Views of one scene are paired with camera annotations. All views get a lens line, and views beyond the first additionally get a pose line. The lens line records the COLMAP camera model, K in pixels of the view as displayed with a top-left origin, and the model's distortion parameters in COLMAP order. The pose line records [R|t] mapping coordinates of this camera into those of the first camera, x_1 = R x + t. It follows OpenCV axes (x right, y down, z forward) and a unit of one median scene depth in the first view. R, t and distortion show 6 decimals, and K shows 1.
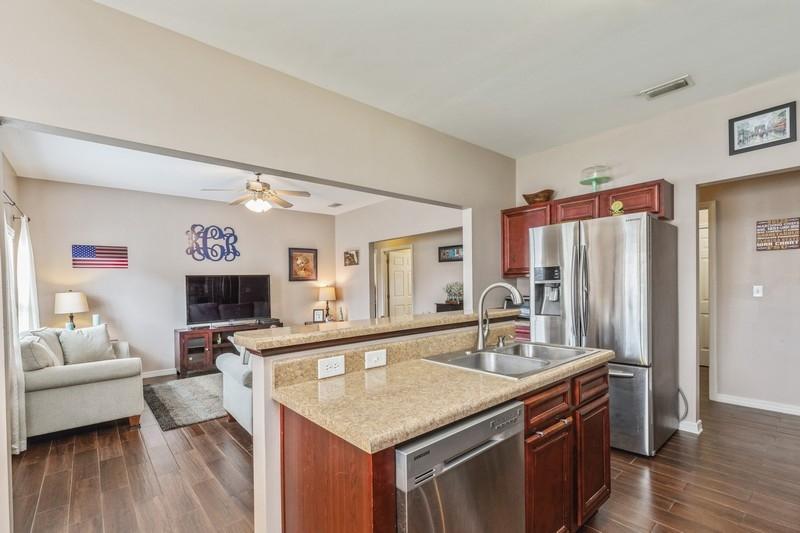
lens RADIAL K [[362.3, 0, 393.2], [0, 362.3, 290.6], [0, 0, 1]] dist [0.008485, -0.001831]
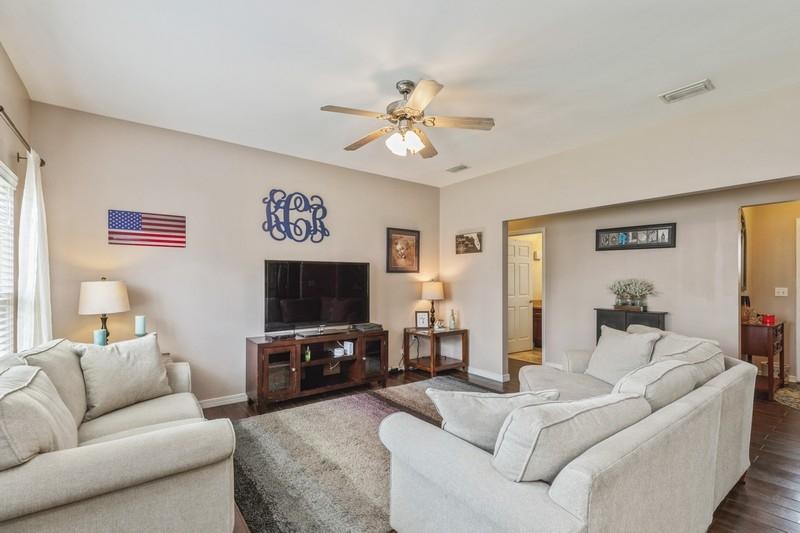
lens RADIAL K [[362.3, 0, 395.1], [0, 362.3, 282.3], [0, 0, 1]] dist [0.008485, -0.001831]
pose [[0.998063, 0.023310, -0.057679, -0.320208], [-0.023917, 0.999665, -0.009855, 0.000791], [0.057430, 0.011215, 0.998287, 0.370742]]
